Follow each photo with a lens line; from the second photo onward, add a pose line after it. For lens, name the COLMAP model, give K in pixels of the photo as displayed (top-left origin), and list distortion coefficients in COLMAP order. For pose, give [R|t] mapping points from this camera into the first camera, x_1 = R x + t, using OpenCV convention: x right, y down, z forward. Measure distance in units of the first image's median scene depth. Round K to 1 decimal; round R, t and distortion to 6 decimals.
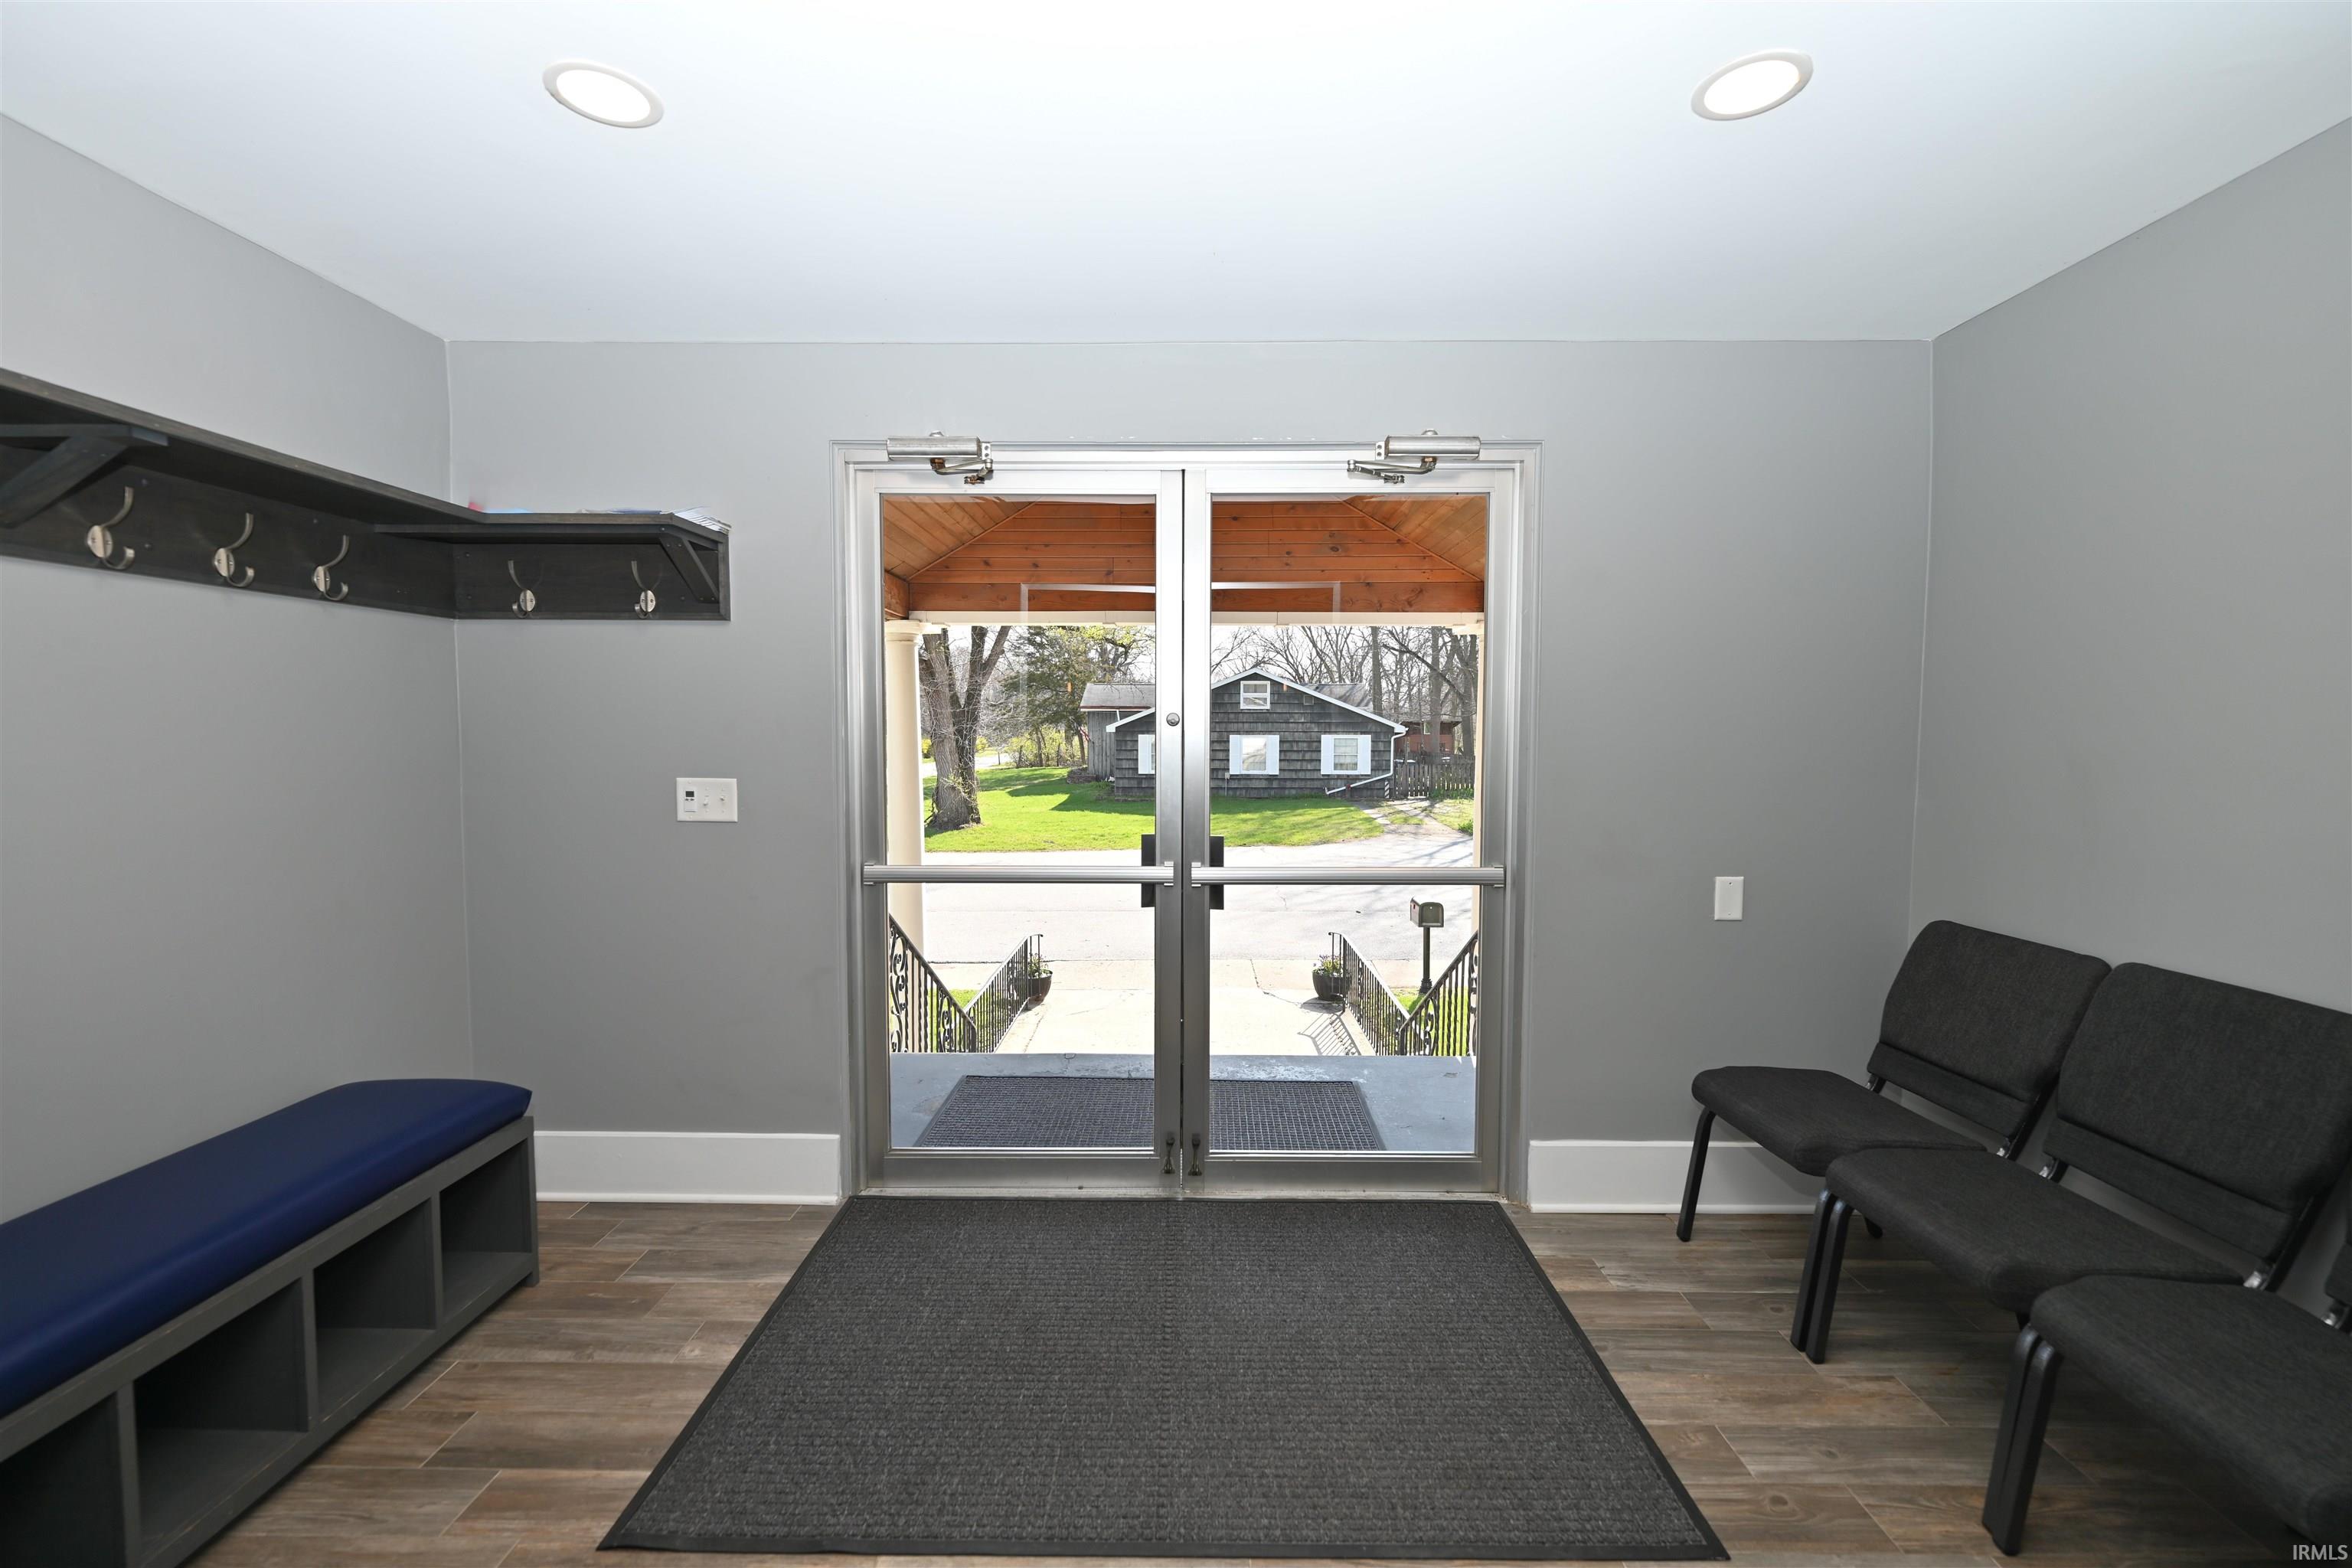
lens RADIAL K [[1004.4, 0, 1177.5], [0, 1004.4, 781.2], [0, 0, 1]] dist [0.001623, -0.000126]
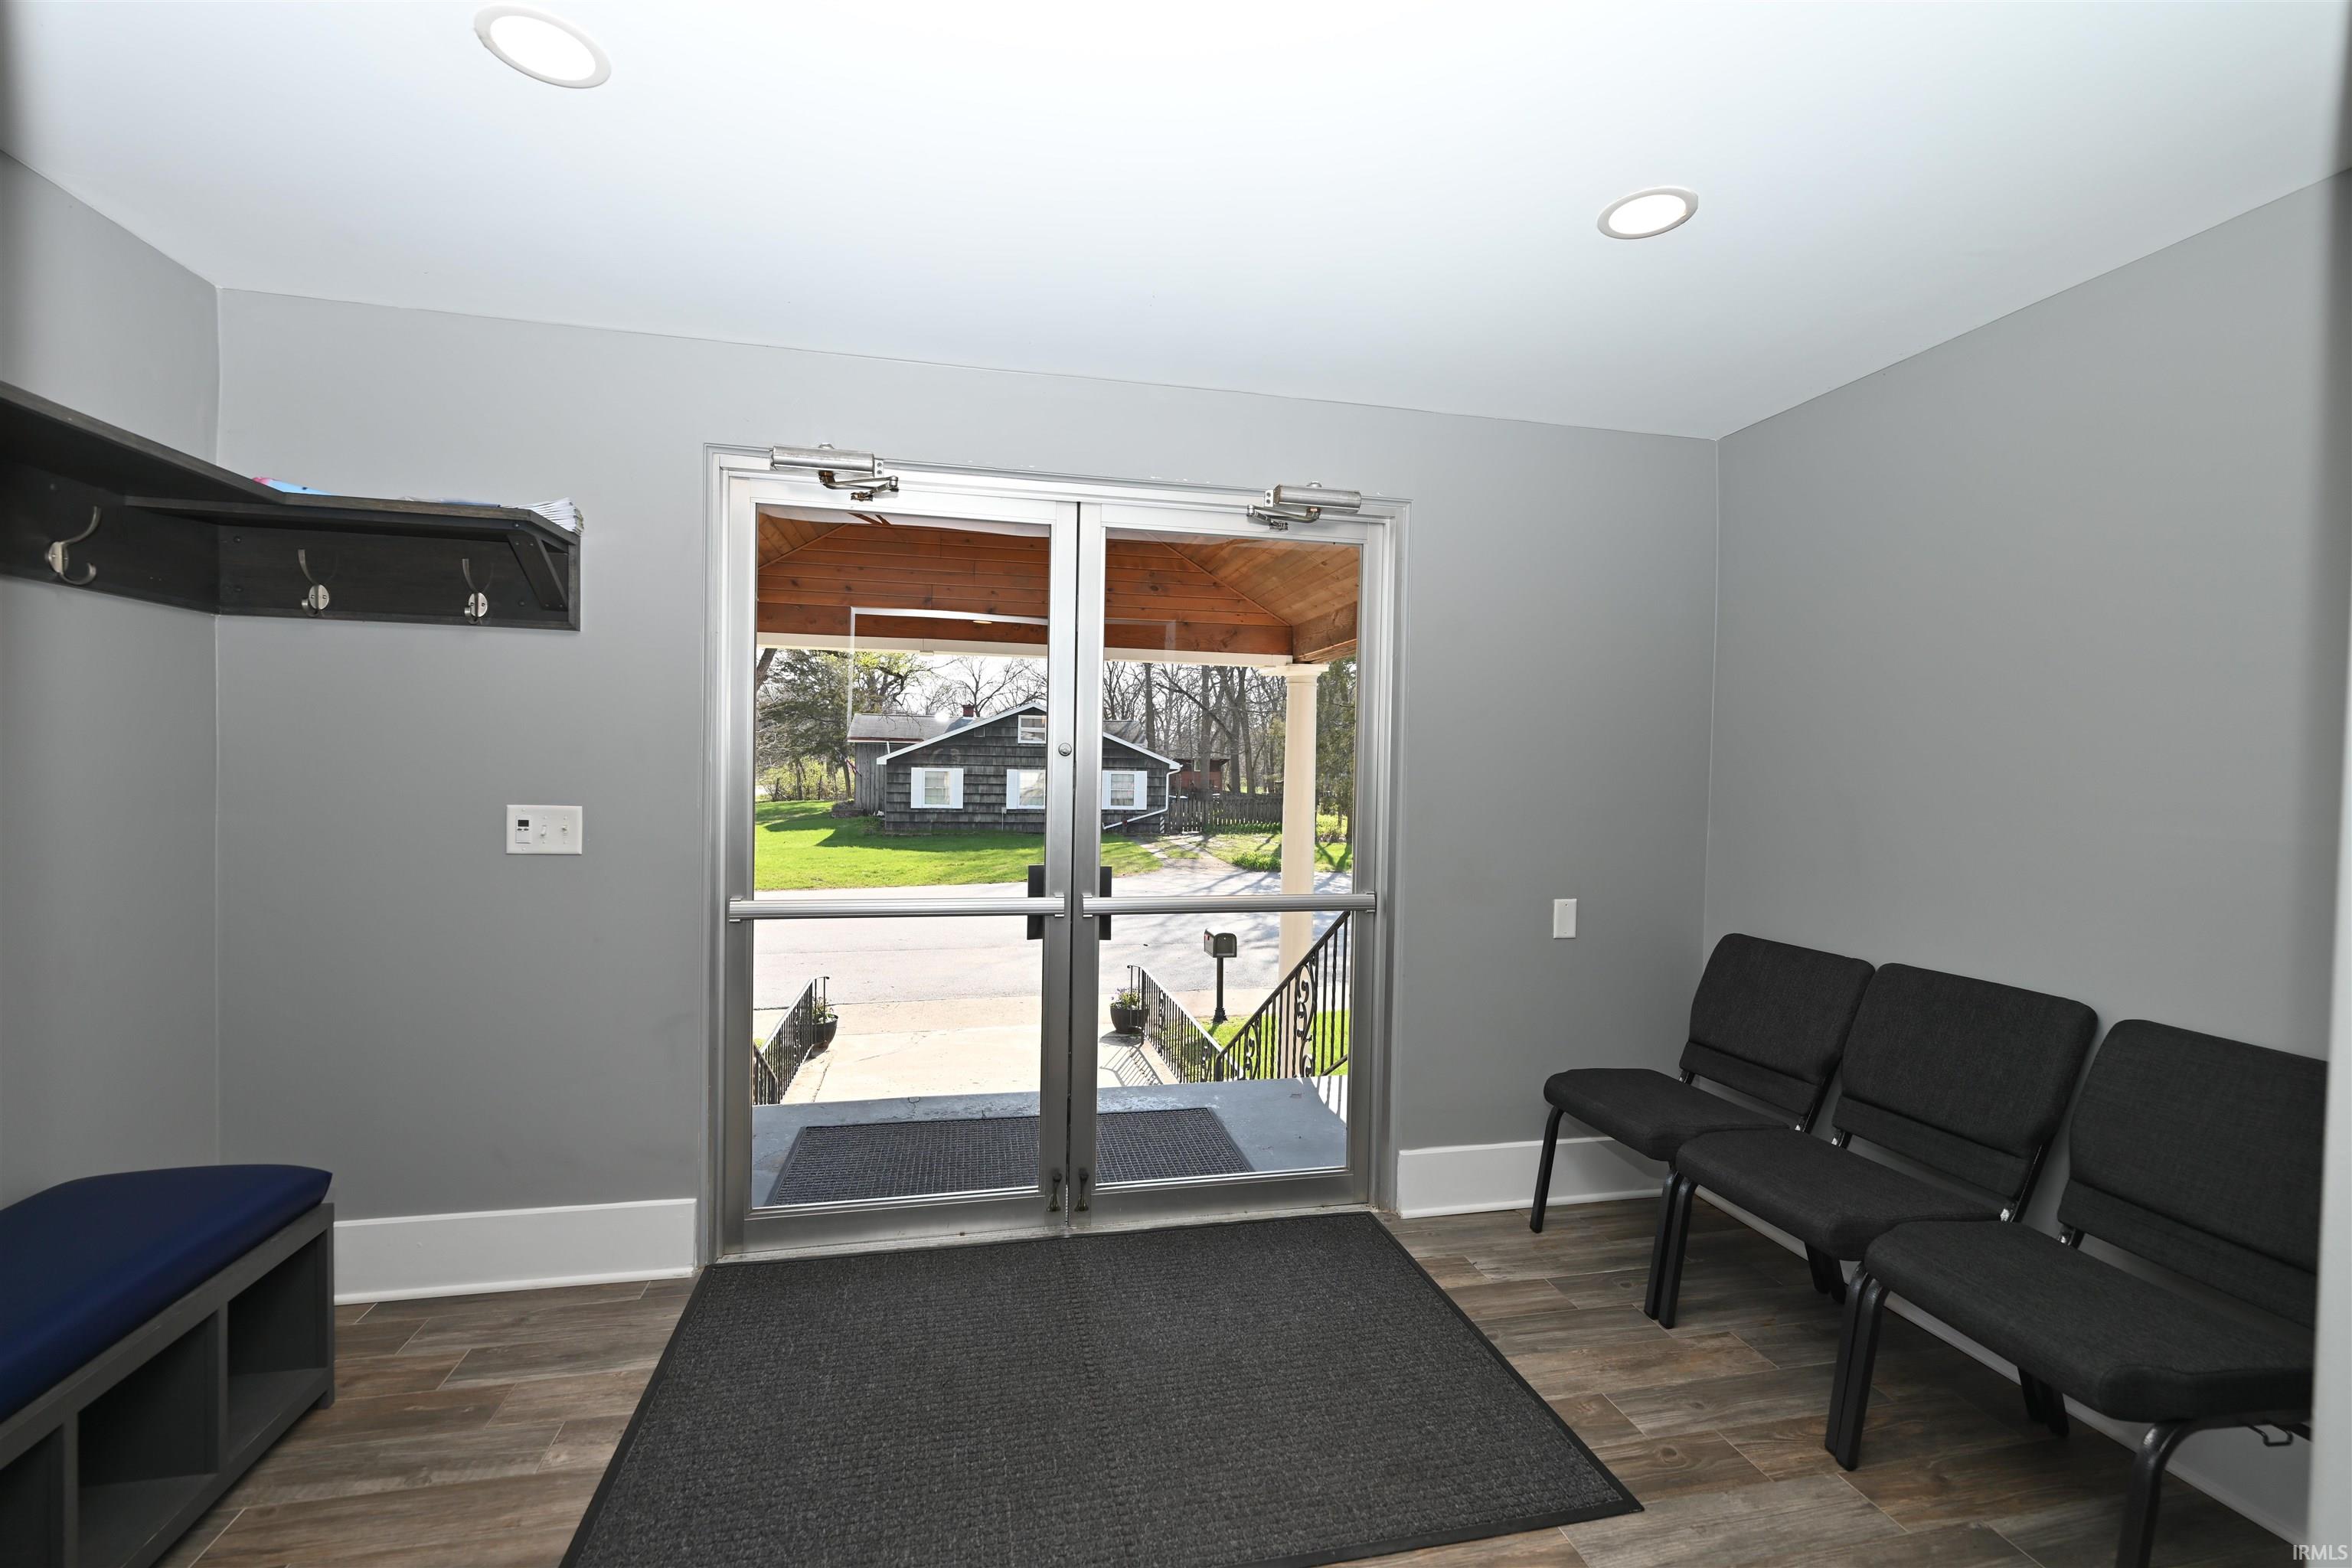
lens RADIAL K [[1004.4, 0, 1177.6], [0, 1004.4, 785.8], [0, 0, 1]] dist [0.001623, -0.000126]
pose [[0.974479, 0.010276, 0.224242, -0.137935], [-0.003440, 0.999518, -0.030851, 0.005740], [-0.224451, 0.029292, 0.974045, 0.005479]]
